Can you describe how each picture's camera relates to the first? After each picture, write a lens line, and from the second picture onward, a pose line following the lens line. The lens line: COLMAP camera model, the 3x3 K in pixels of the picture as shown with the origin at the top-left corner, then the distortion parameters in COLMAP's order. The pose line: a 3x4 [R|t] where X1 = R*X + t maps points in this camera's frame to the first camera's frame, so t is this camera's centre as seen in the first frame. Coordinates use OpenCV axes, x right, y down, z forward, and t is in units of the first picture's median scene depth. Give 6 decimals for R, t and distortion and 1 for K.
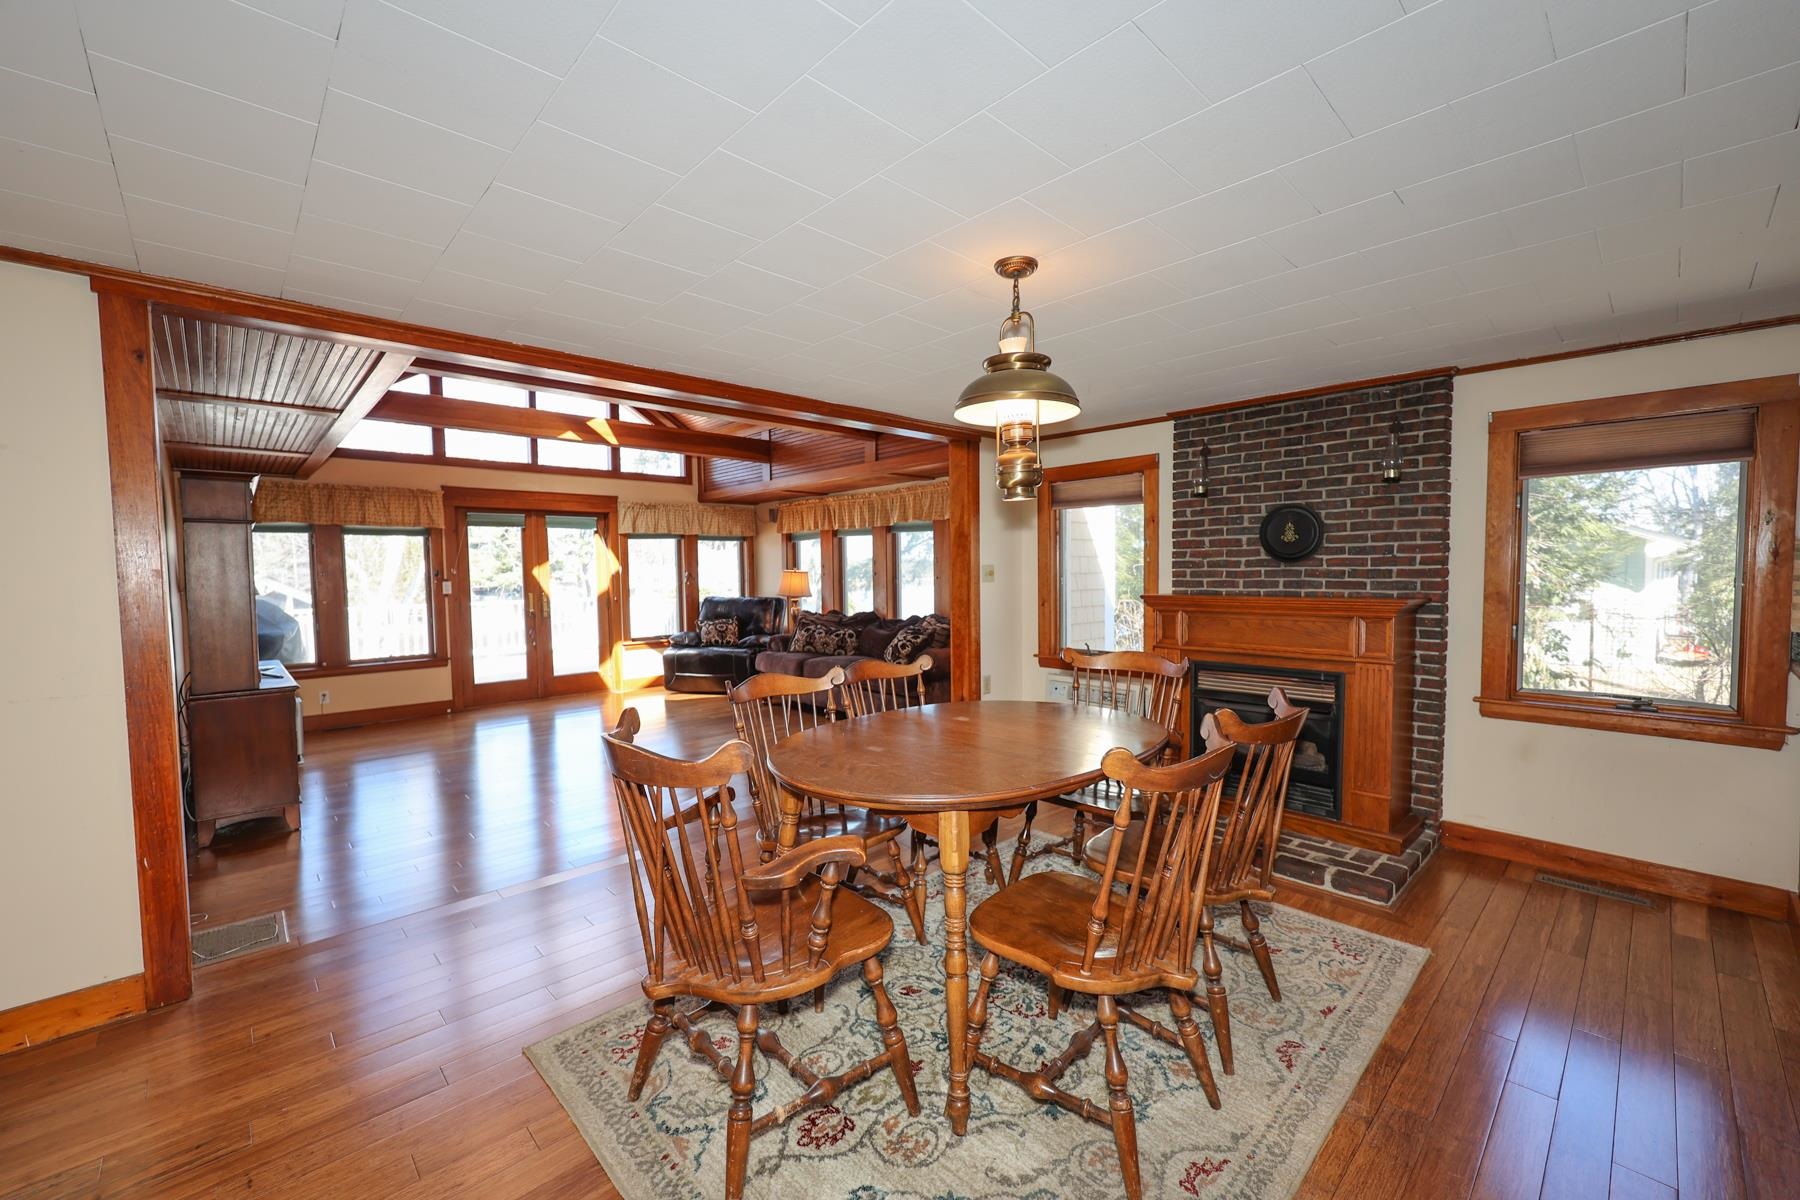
lens RADIAL K [[718.2, 0, 904.1], [0, 718.2, 607.3], [0, 0, 1]] dist [-0.001447, 0.000207]
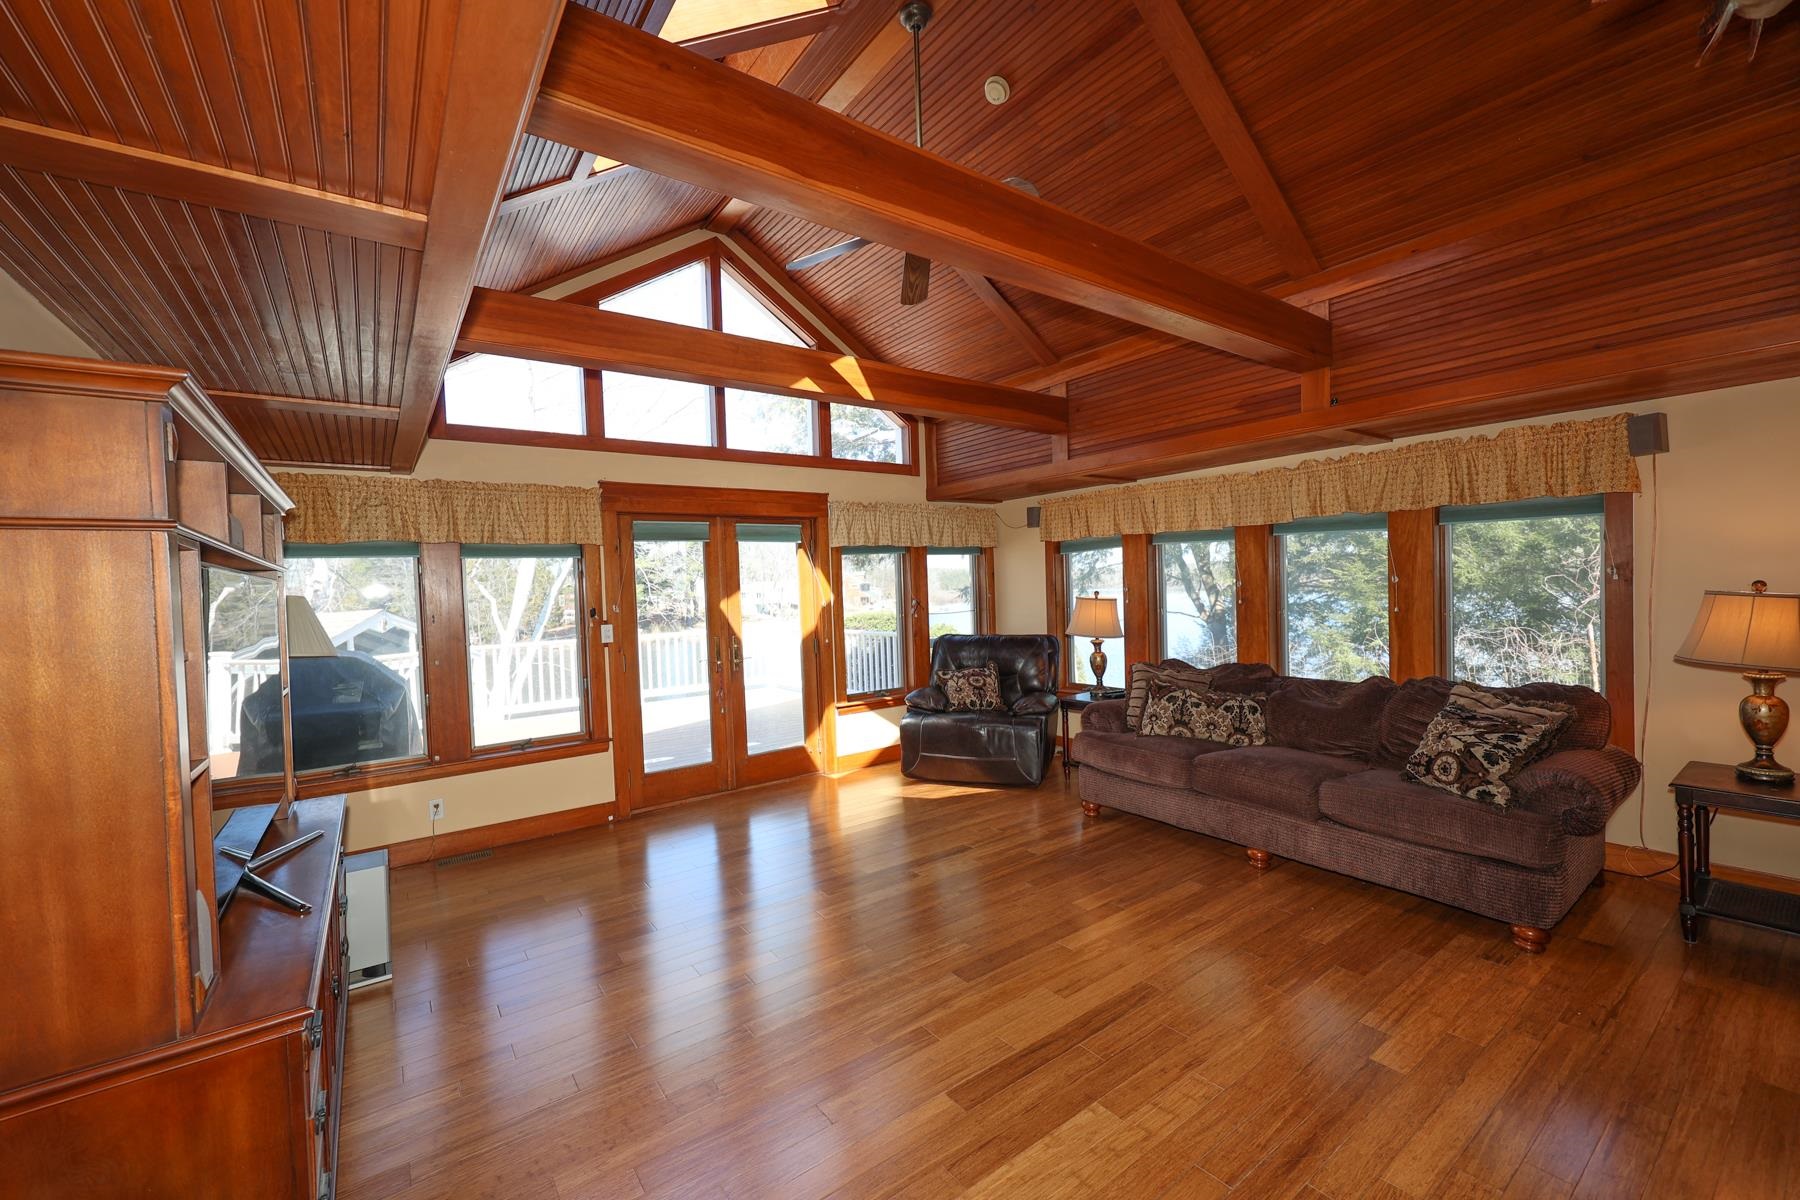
lens RADIAL K [[718.2, 0, 900.5], [0, 718.2, 605.5], [0, 0, 1]] dist [-0.001447, 0.000207]
pose [[0.992100, -0.014326, -0.124631, -0.251968], [0.012424, 0.999794, -0.016030, -0.035581], [0.124835, 0.014355, 0.992074, 0.331429]]
